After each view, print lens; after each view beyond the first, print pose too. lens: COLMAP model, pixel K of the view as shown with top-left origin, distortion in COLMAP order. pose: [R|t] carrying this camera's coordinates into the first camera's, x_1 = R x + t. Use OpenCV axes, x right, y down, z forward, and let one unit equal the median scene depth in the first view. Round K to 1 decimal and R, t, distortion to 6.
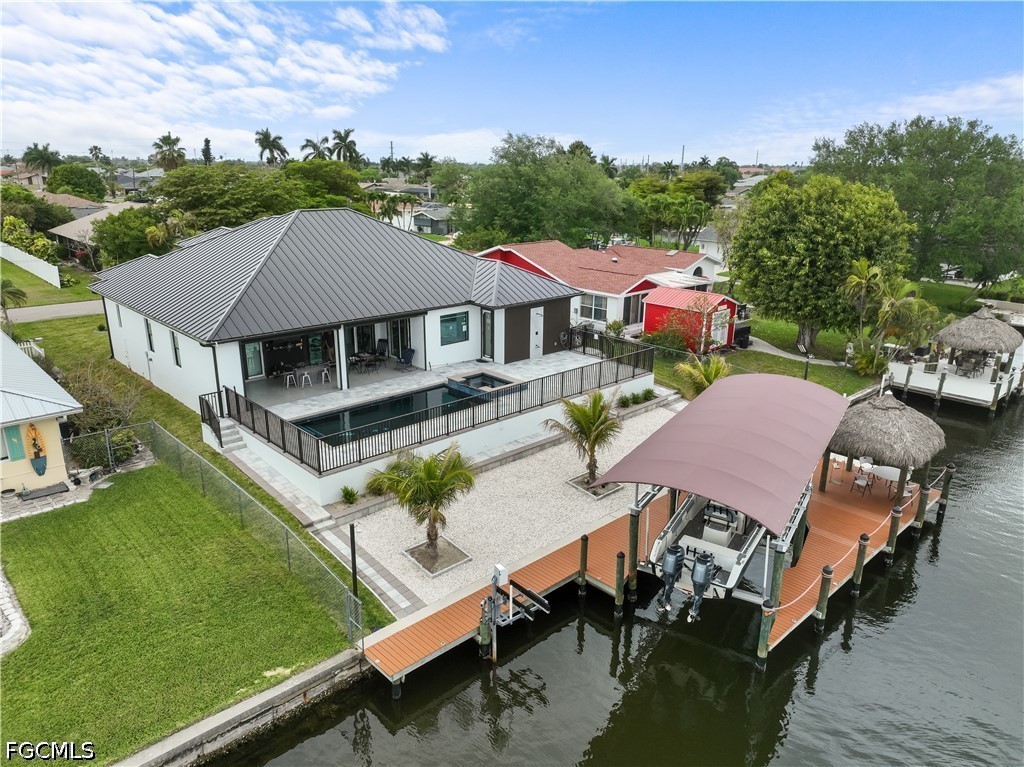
lens RADIAL K [[690.0, 0, 512.0], [0, 690.0, 383.5], [0, 0, 1]] dist [0.030557, -0.000397]
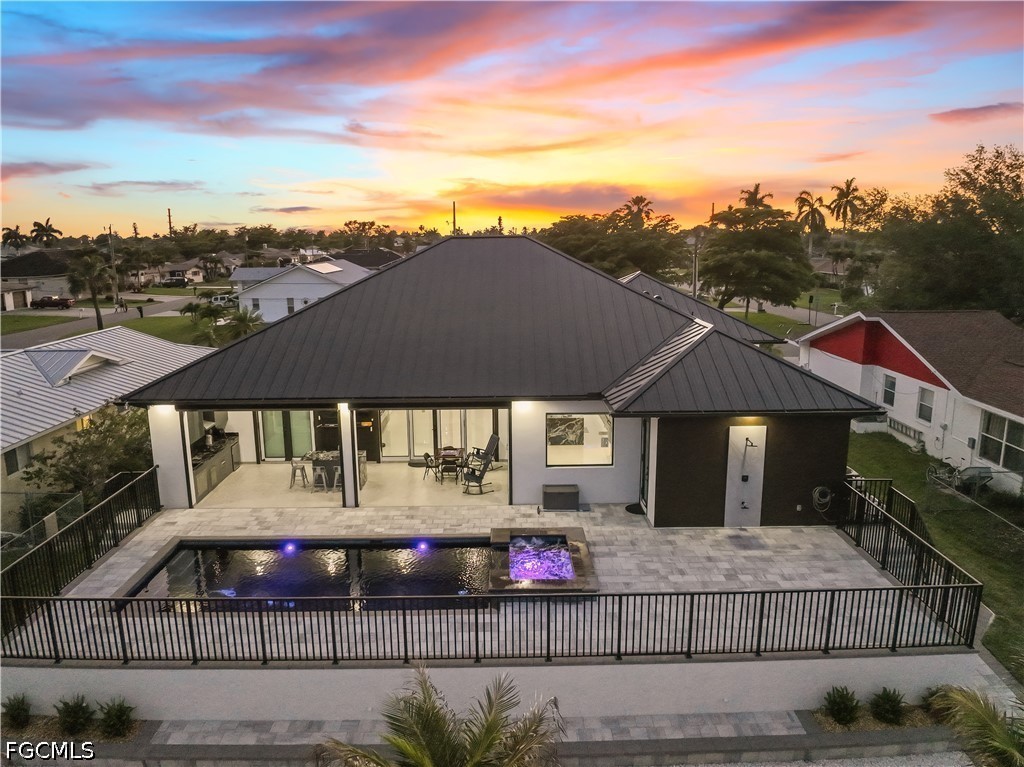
lens RADIAL K [[723.3, 0, 515.6], [0, 723.3, 377.3], [0, 0, 1]] dist [-0.034889, 0.000039]
pose [[0.746277, 0.115042, -0.655619, 0.248620], [-0.187616, 0.981371, -0.041357, -0.095491], [0.638648, 0.153868, 0.753958, 0.531182]]
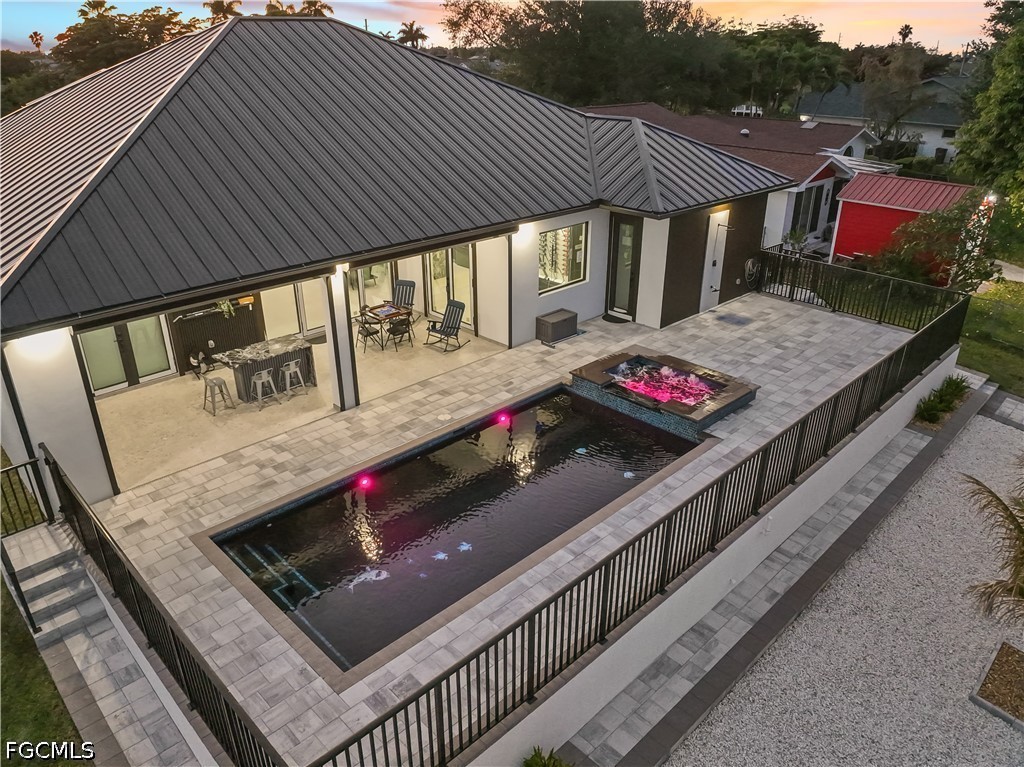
lens RADIAL K [[712.0, 0, 512.0], [0, 712.0, 383.5], [0, 0, 1]] dist [-0.042130, -0.002484]
pose [[0.999683, -0.018307, 0.017258, -0.130573], [0.015801, 0.990637, 0.135606, -0.060903], [-0.019579, -0.135290, 0.990613, 0.490587]]
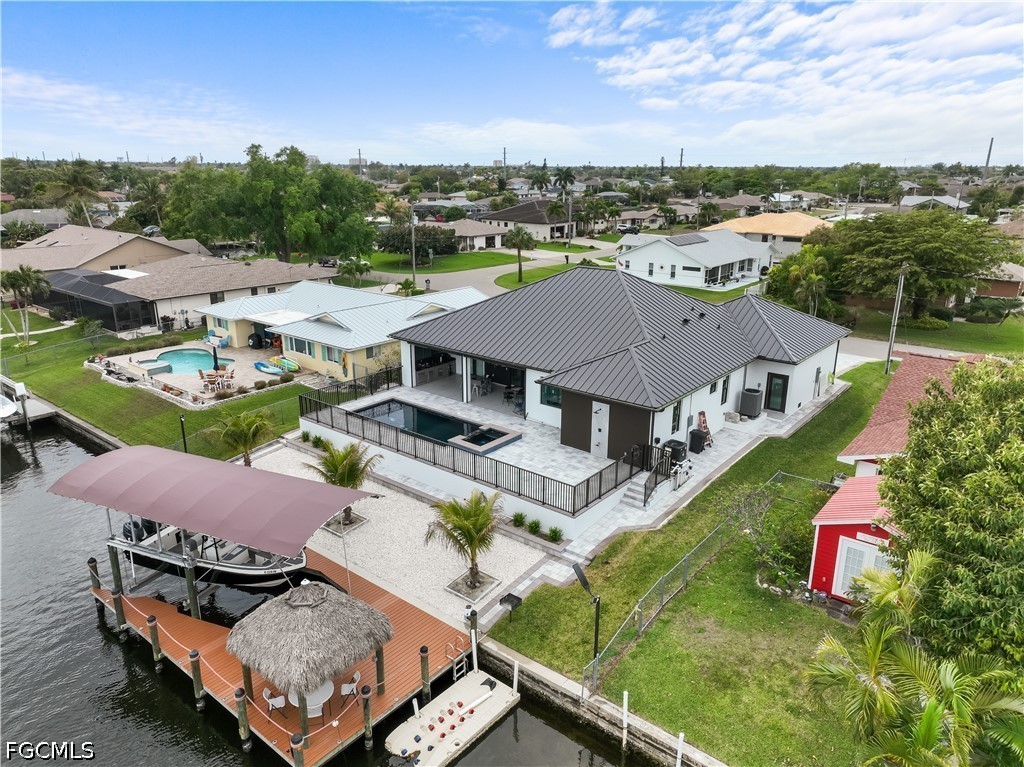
lens RADIAL K [[723.3, 0, 515.6], [0, 723.3, 377.3], [0, 0, 1]] dist [-0.034889, 0.000039]
pose [[0.138701, 0.274258, -0.951601, 0.933729], [-0.301230, 0.927043, 0.223275, -0.327094], [0.943410, 0.255682, 0.211197, 0.712426]]
